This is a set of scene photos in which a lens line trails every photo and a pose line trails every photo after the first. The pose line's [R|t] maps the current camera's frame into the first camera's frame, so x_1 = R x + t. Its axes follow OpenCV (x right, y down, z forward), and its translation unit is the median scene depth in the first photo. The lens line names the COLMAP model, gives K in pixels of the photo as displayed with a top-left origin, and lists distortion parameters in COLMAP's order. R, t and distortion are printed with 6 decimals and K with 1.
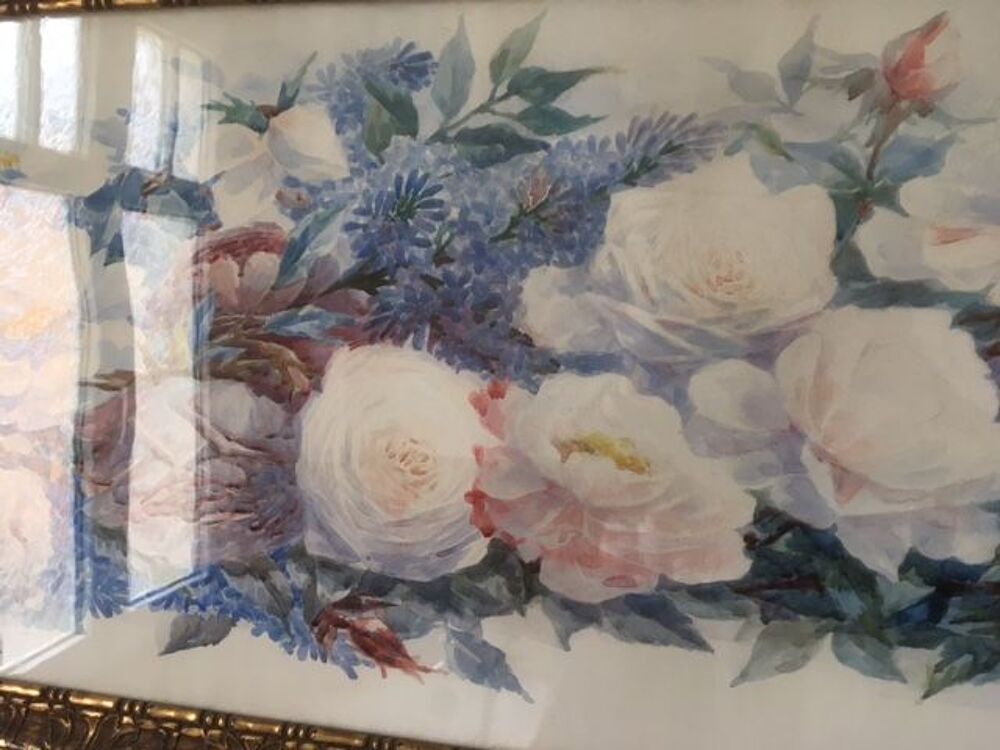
lens RADIAL K [[850.2, 0, 497.0], [0, 850.2, 377.5], [0, 0, 1]] dist [0.085396, -0.090416]
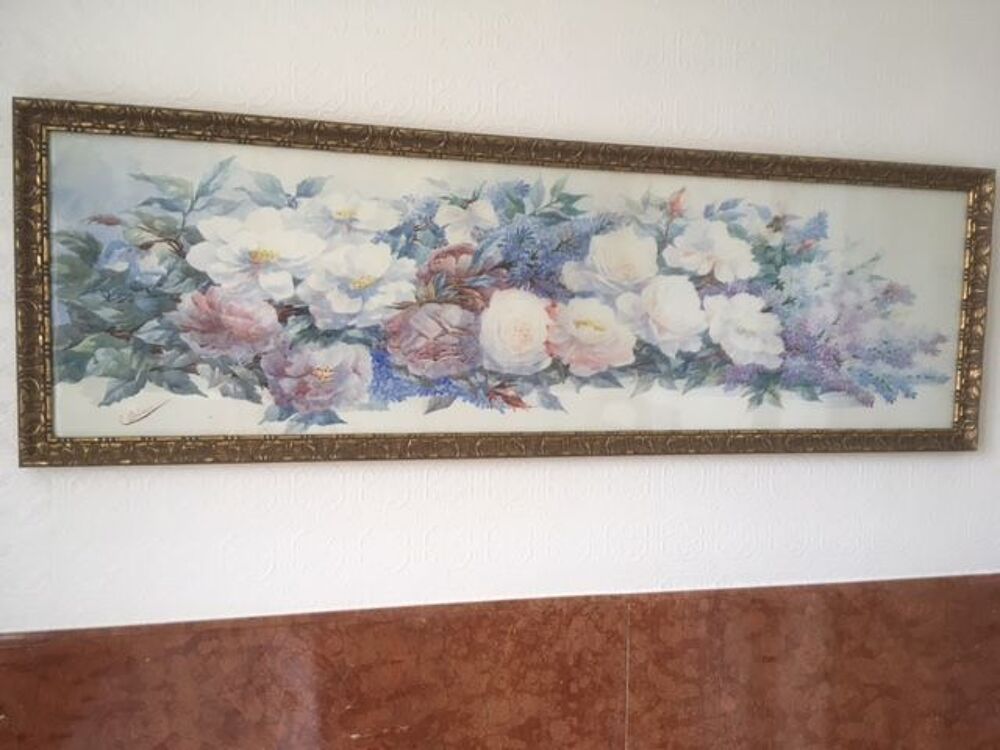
lens RADIAL K [[850.2, 0, 497.9], [0, 850.2, 368.4], [0, 0, 1]] dist [0.085396, -0.090416]
pose [[0.901513, -0.047614, 0.430125, -1.411700], [0.036379, 0.998749, 0.034310, 0.123958], [-0.431220, -0.015283, 0.902117, -1.494795]]
